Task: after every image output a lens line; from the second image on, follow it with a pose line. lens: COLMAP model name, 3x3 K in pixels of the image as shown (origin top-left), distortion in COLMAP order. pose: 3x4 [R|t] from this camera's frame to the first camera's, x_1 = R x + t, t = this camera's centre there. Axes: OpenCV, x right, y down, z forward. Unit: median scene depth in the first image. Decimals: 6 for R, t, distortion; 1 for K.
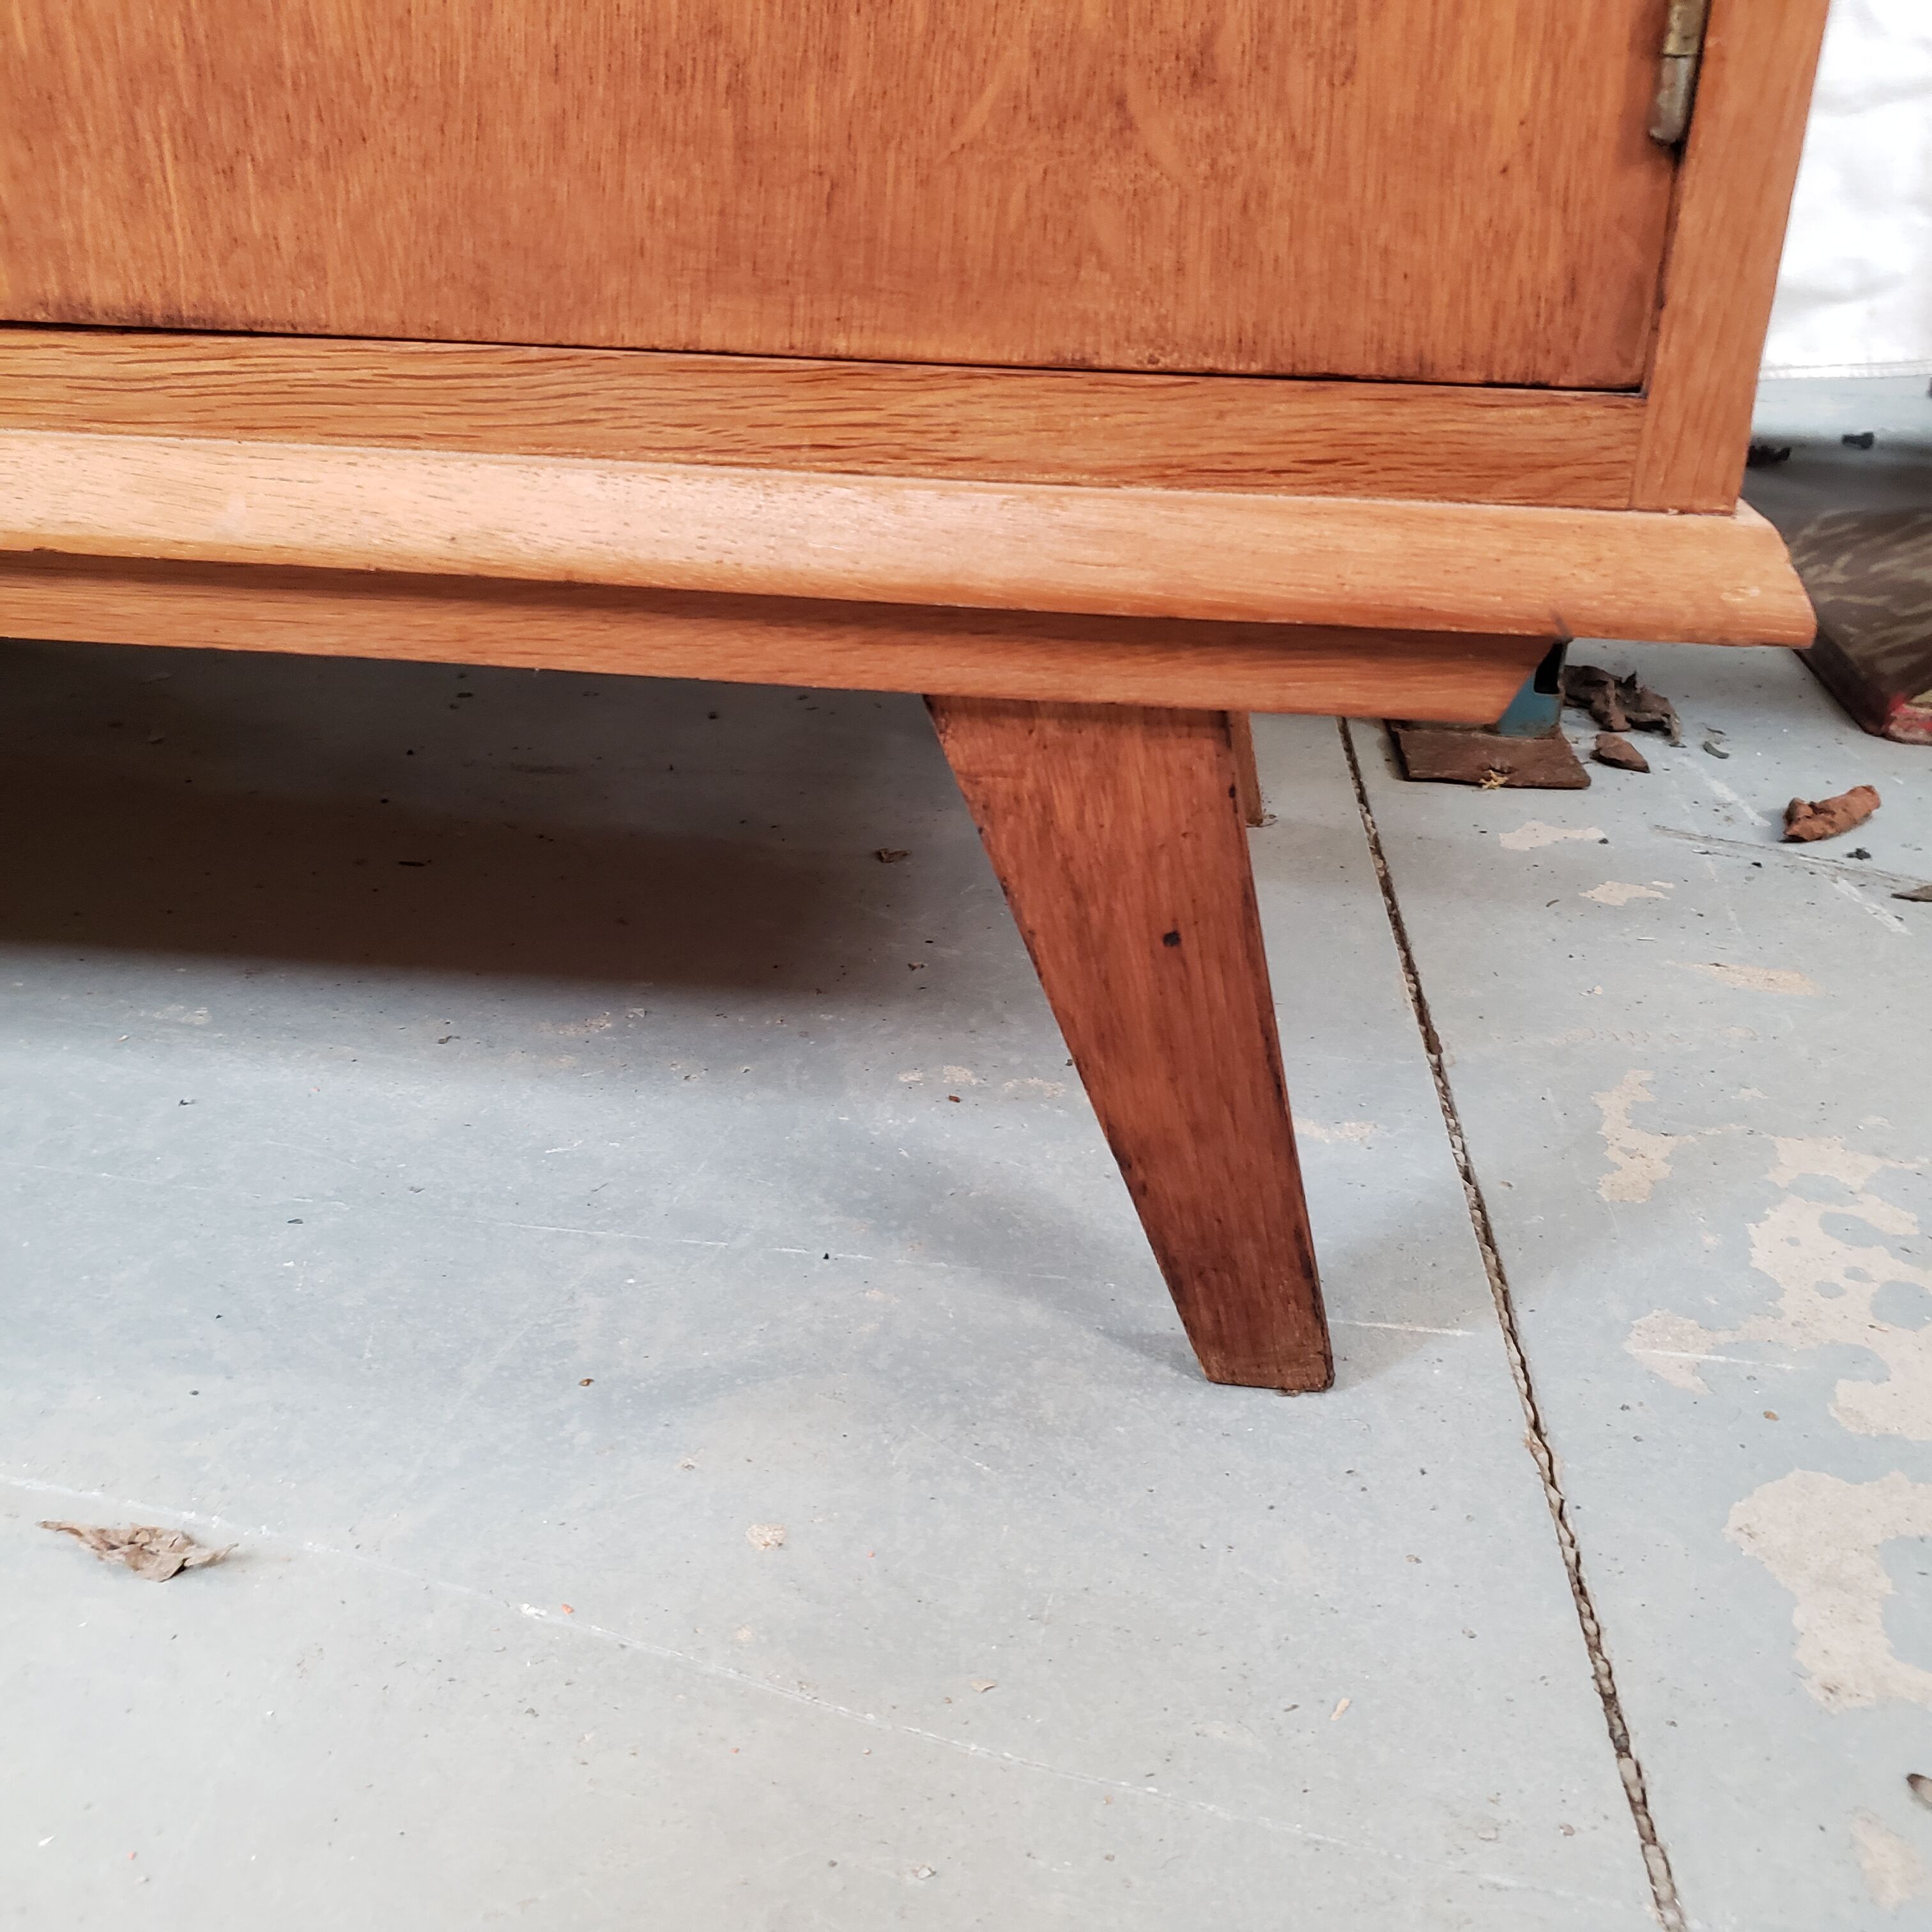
lens RADIAL K [[1978.8, 0, 963.8], [0, 1978.8, 881.9], [0, 0, 1]] dist [0.139602, -0.294823]
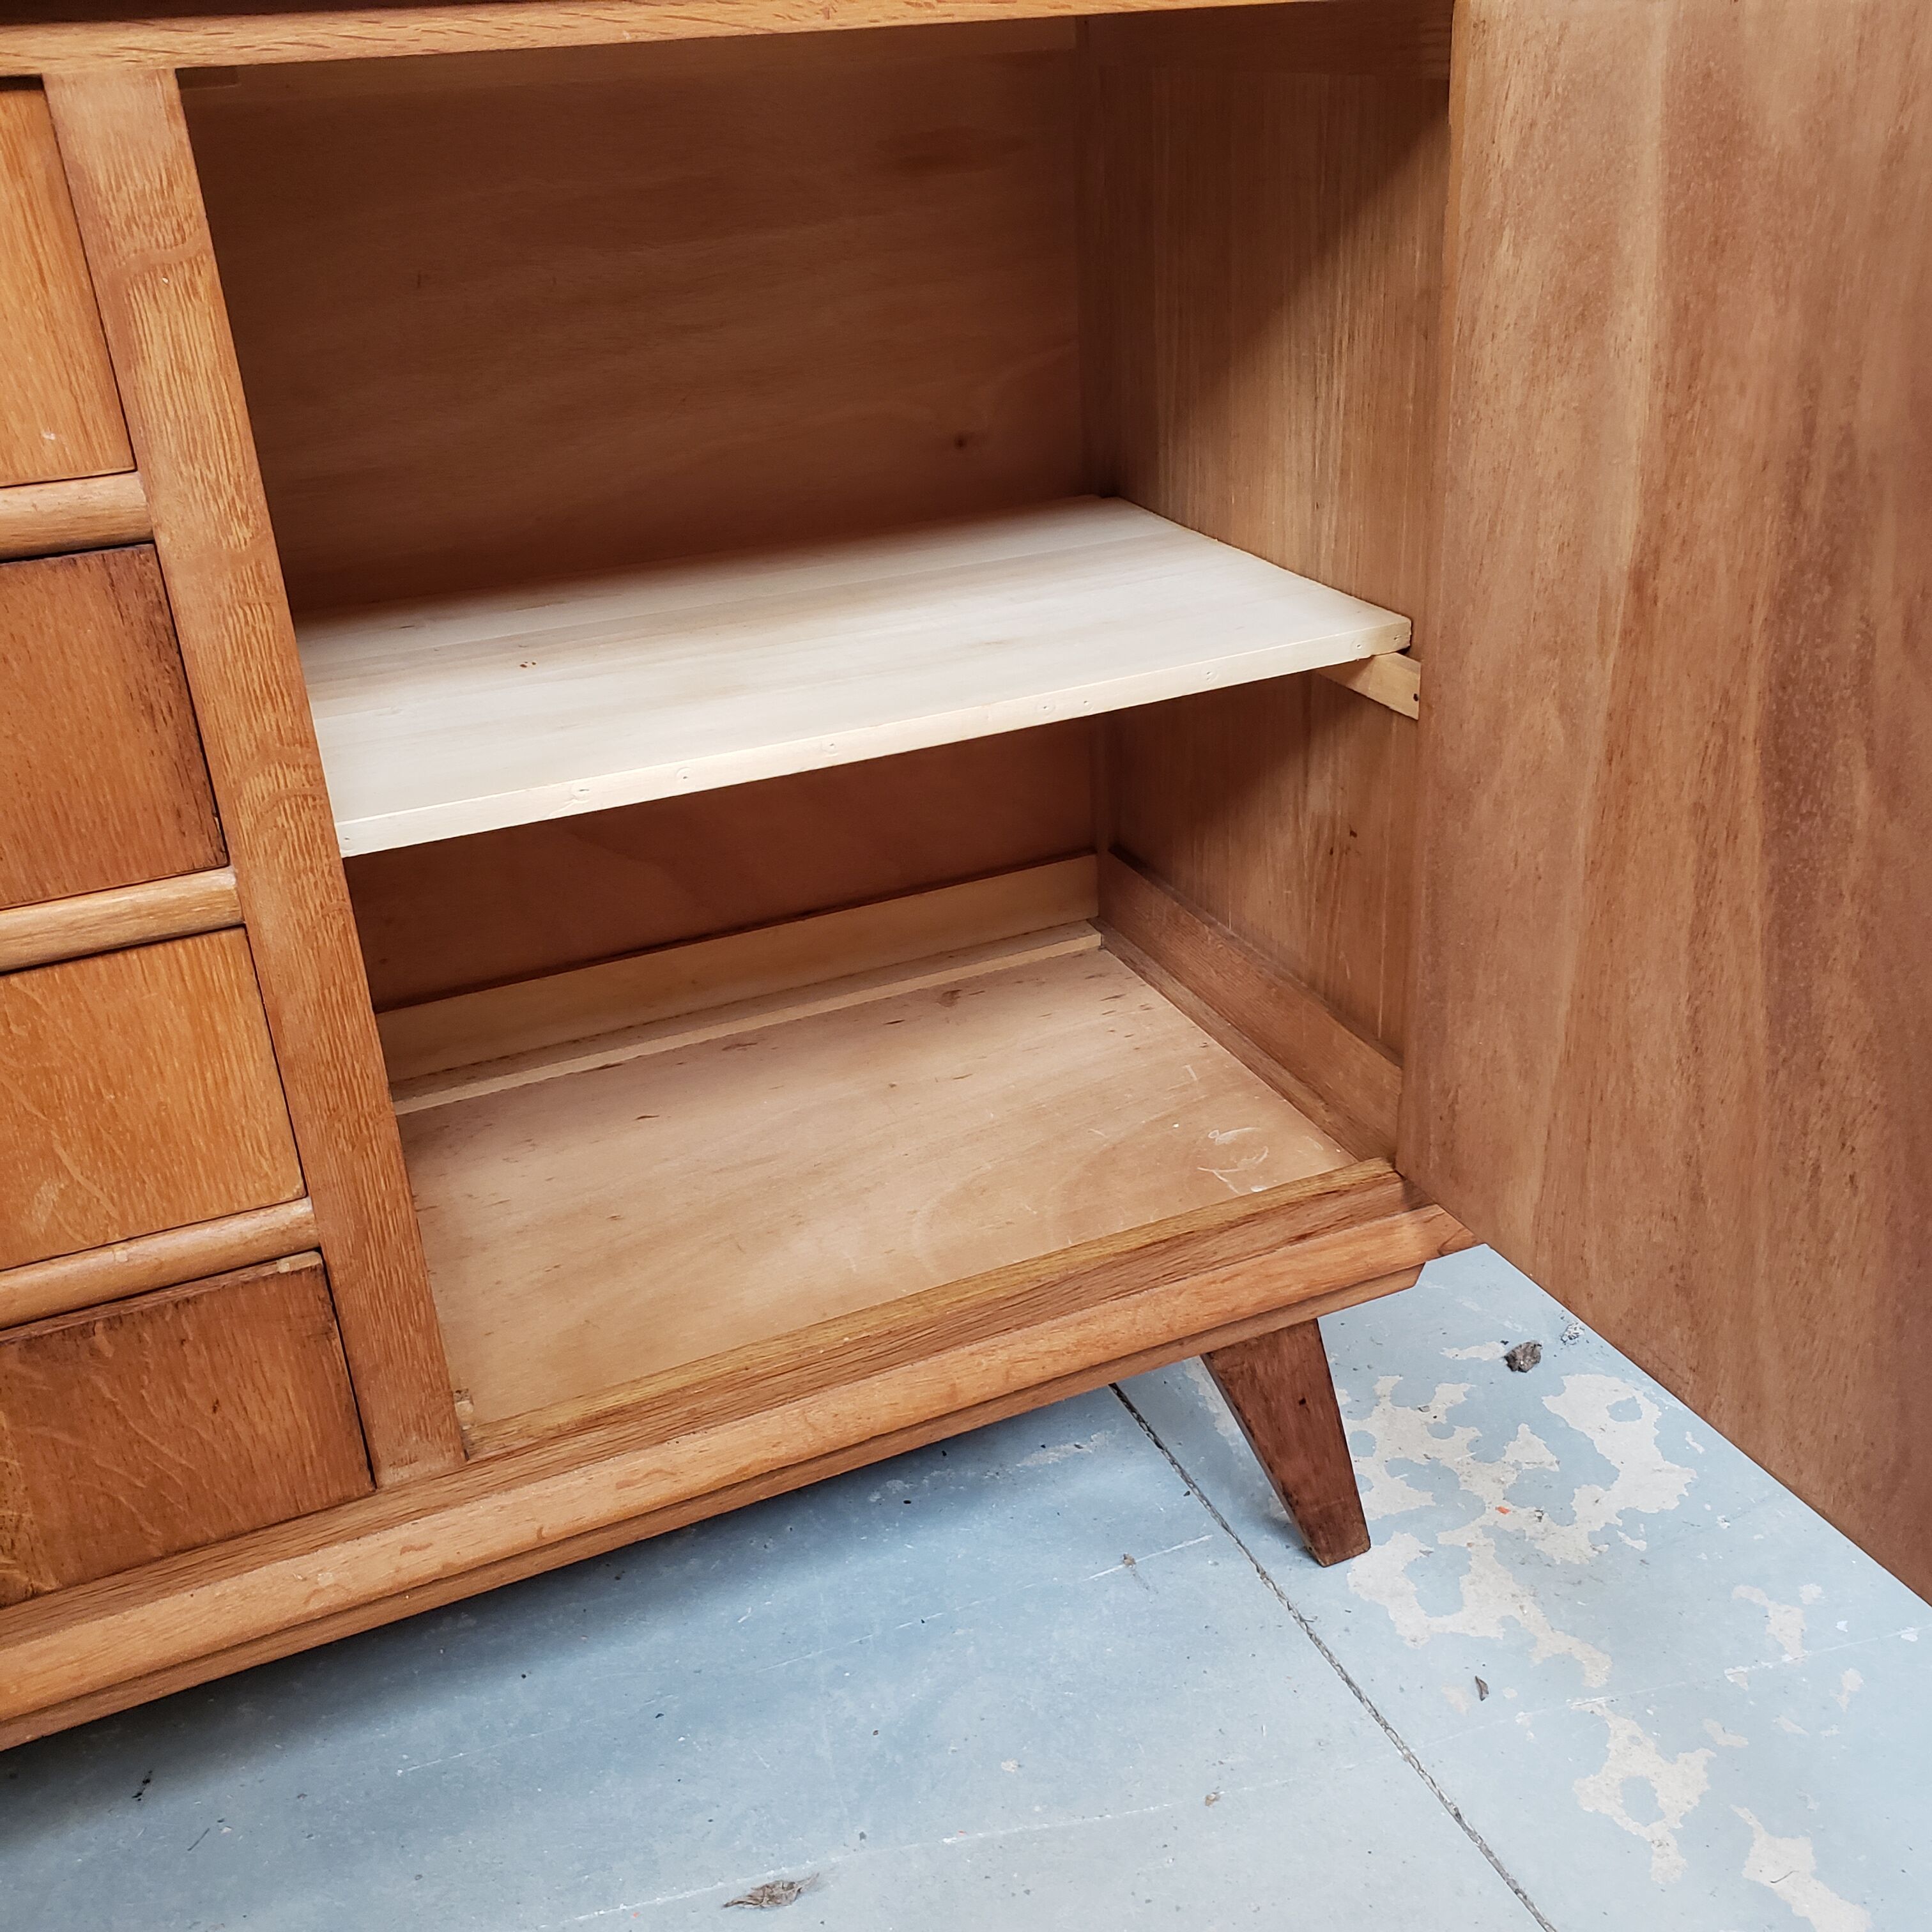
lens RADIAL K [[1998.5, 0, 966.0], [0, 1998.5, 966.0], [0, 0, 1]] dist [0.042450, 0.007449]
pose [[0.872625, -0.280145, 0.400056, -1.130590], [0.262797, 0.959773, 0.098866, -0.870512], [-0.411660, 0.018861, 0.911142, -1.073558]]
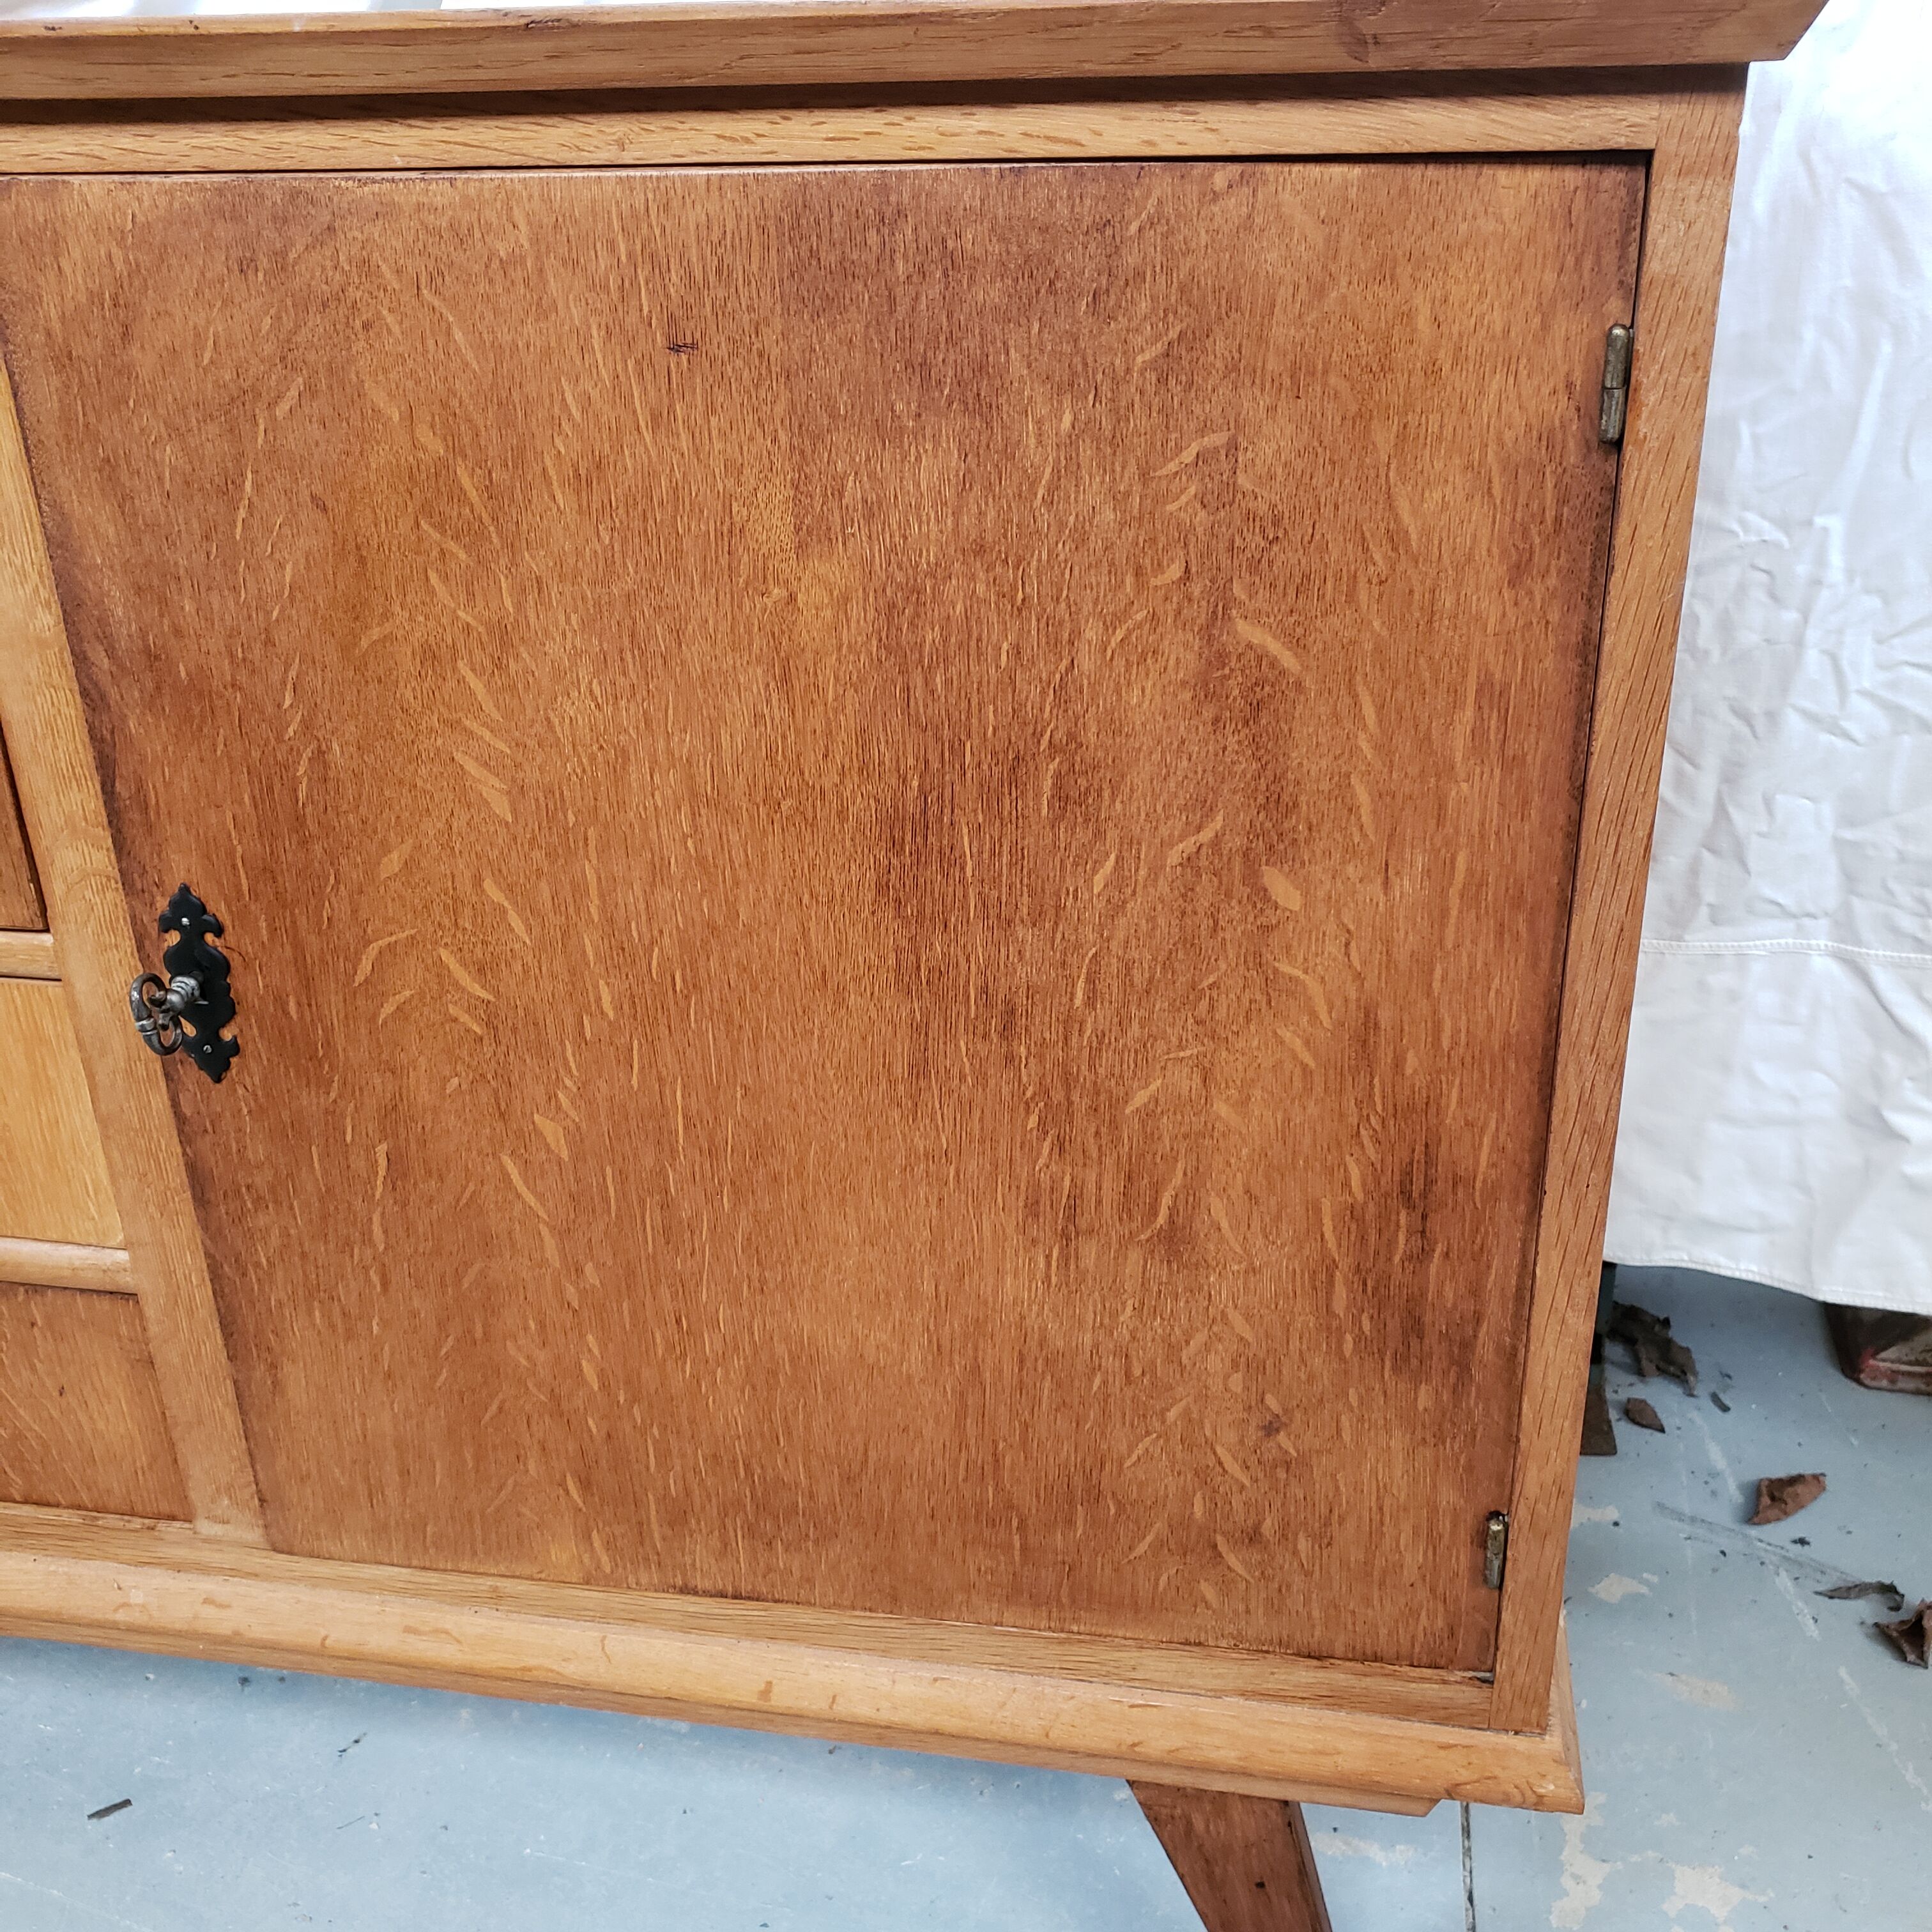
lens RADIAL K [[1961.6, 0, 966.0], [0, 1961.6, 966.0], [0, 0, 1]] dist [0.008648, 0.044590]
pose [[0.993332, -0.010947, -0.114769, 0.059003], [0.013322, 0.999712, 0.019945, -0.936994], [0.114518, -0.021341, 0.993192, -0.884706]]
